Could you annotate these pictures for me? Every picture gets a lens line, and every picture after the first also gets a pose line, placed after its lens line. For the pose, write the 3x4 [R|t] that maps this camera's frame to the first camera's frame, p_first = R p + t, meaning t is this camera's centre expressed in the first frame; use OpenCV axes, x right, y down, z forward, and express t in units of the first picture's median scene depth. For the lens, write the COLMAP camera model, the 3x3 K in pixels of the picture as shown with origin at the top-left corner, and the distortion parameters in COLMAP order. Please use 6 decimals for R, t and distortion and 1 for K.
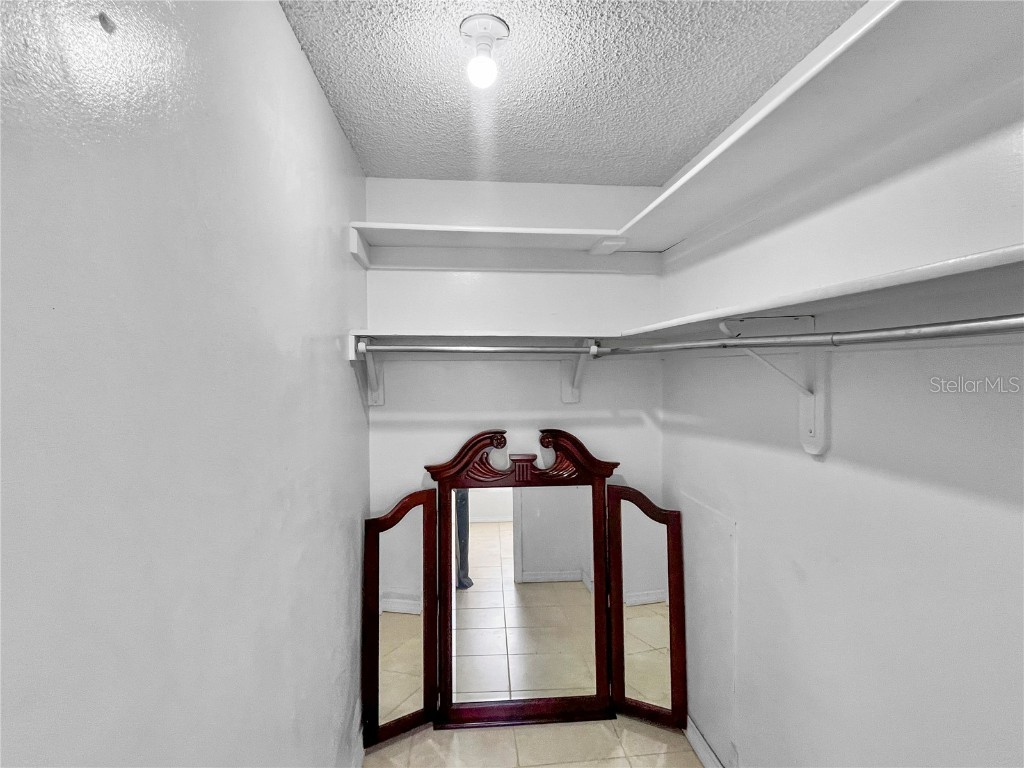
lens RADIAL K [[493.9, 0, 510.0], [0, 493.9, 378.5], [0, 0, 1]] dist [-0.002491, 0.000469]
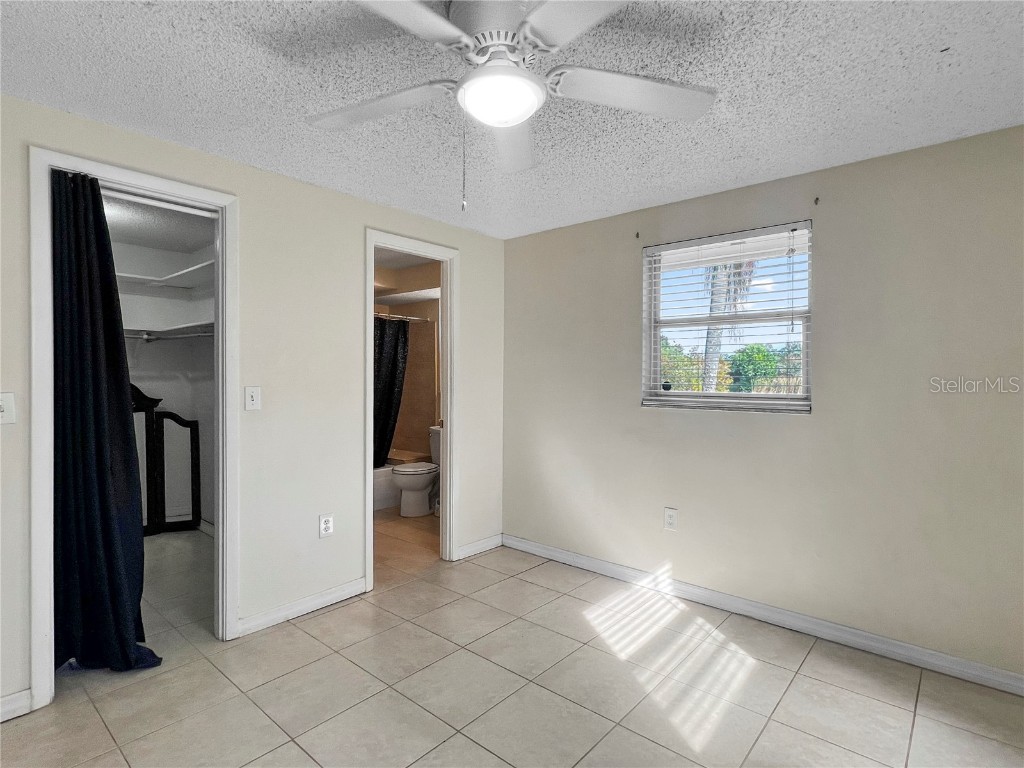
lens RADIAL K [[544.9, 0, 515.0], [0, 544.9, 378.4], [0, 0, 1]] dist [0.005597, -0.001846]
pose [[0.732577, 0.000172, 0.680685, -0.208188], [0.007367, 0.999939, -0.008182, 0.122862], [-0.680645, 0.011009, 0.732531, -1.429034]]
